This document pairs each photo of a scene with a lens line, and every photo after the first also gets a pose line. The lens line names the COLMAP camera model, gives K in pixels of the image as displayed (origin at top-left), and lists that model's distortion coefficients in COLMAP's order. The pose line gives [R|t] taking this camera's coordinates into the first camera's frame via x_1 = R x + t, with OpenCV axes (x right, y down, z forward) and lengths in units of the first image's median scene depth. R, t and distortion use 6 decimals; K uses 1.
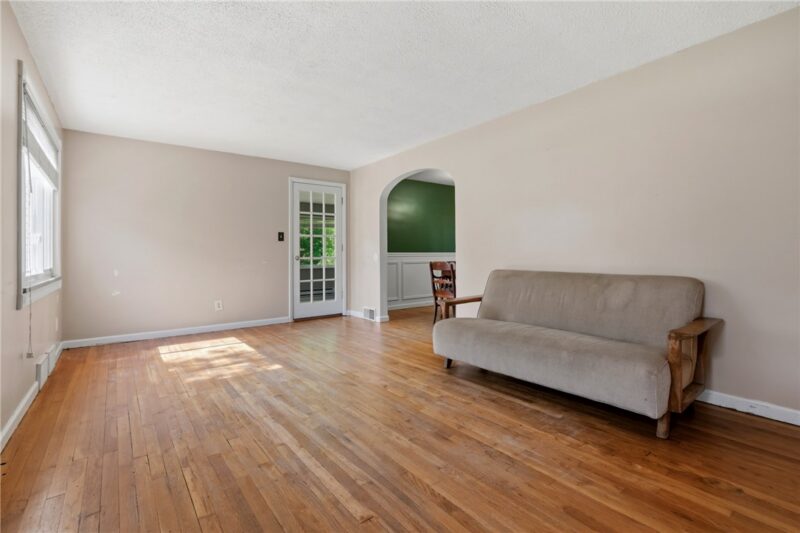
lens RADIAL K [[361.9, 0, 395.4], [0, 361.9, 260.3], [0, 0, 1]] dist [-0.001478, 0.000155]
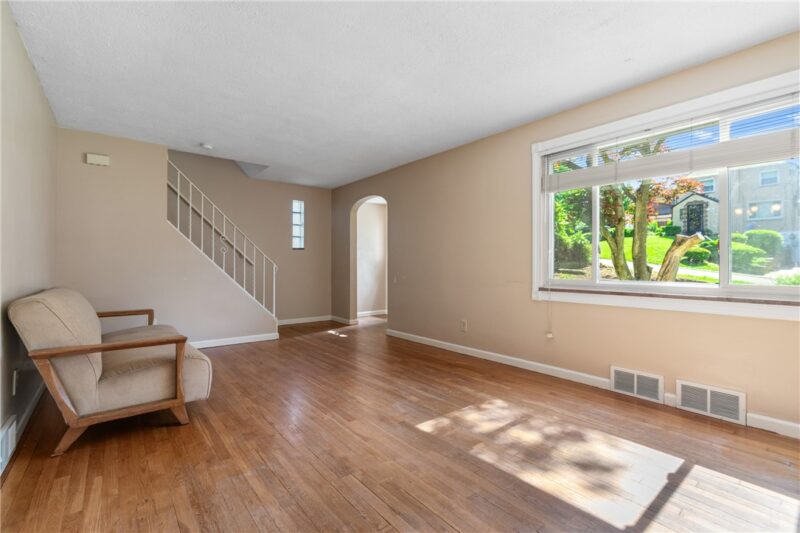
lens RADIAL K [[361.9, 0, 398.8], [0, 361.9, 262.9], [0, 0, 1]] dist [-0.001478, 0.000155]
pose [[-0.999739, 0.006282, -0.021978, -0.345626], [0.006102, 0.999947, 0.008266, -0.035131], [0.022028, 0.008129, -0.999724, 2.180707]]
